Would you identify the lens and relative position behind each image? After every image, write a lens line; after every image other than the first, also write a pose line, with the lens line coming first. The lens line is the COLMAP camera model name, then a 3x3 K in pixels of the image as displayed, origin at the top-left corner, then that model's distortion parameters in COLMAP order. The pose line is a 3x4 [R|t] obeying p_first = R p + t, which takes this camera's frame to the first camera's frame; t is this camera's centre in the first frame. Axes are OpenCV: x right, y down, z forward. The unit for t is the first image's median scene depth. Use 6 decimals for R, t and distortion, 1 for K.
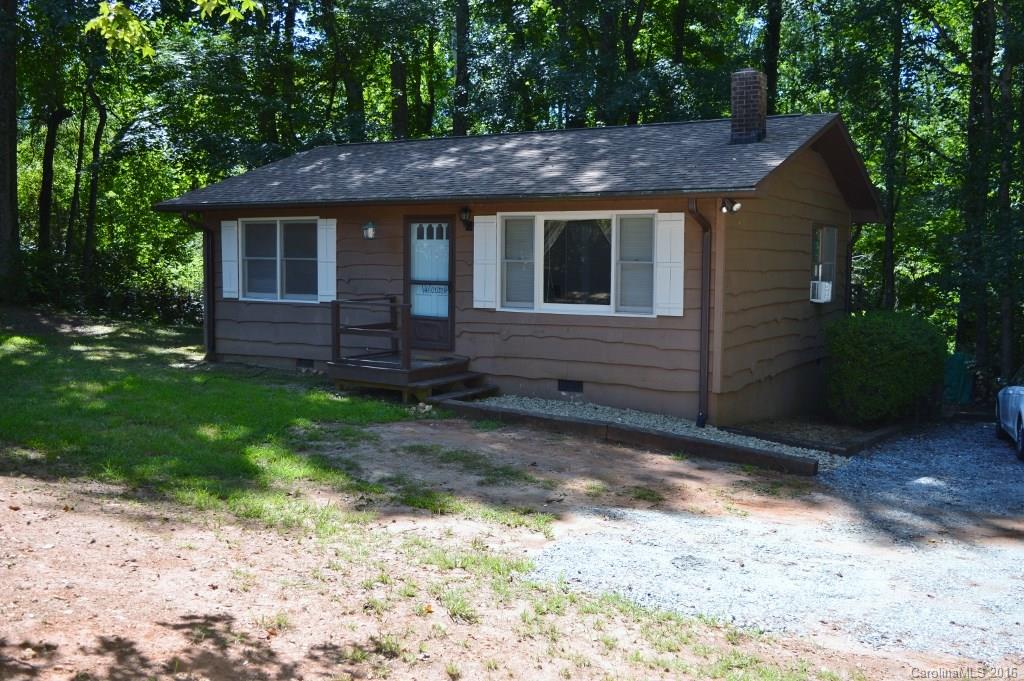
lens RADIAL K [[982.3, 0, 515.6], [0, 982.3, 343.5], [0, 0, 1]] dist [-0.078696, 0.000000]
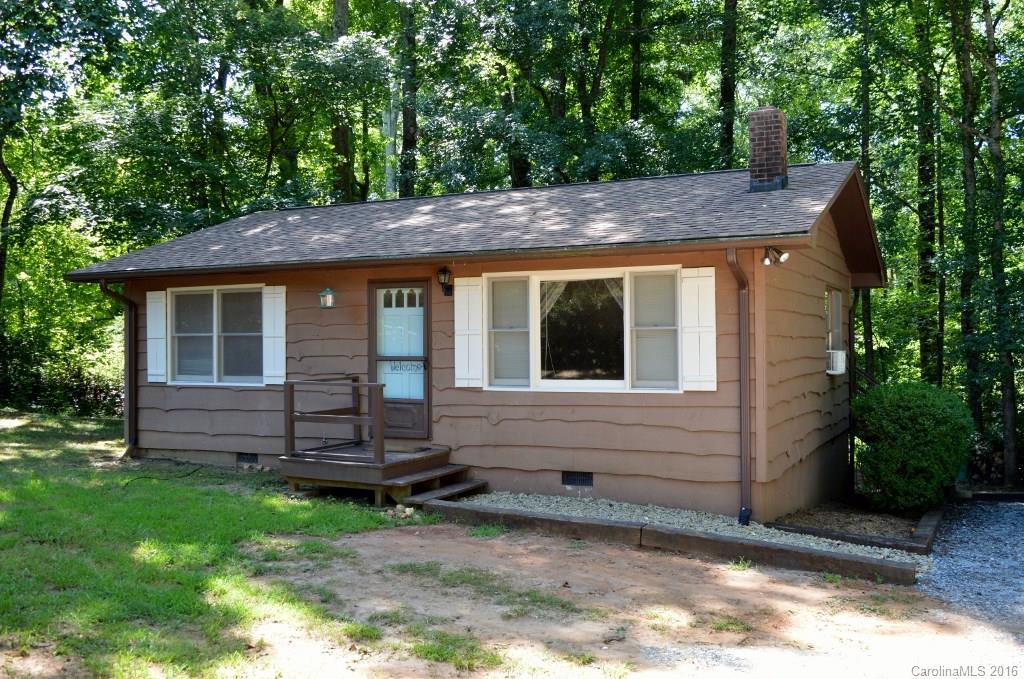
lens RADIAL K [[955.7, 0, 508.5], [0, 955.7, 334.8], [0, 0, 1]] dist [-0.079248, 0.000000]
pose [[0.996642, -0.015094, 0.080473, -0.063656], [0.023005, 0.994890, -0.098308, 0.000231], [-0.078578, 0.099829, 0.991897, 0.188567]]
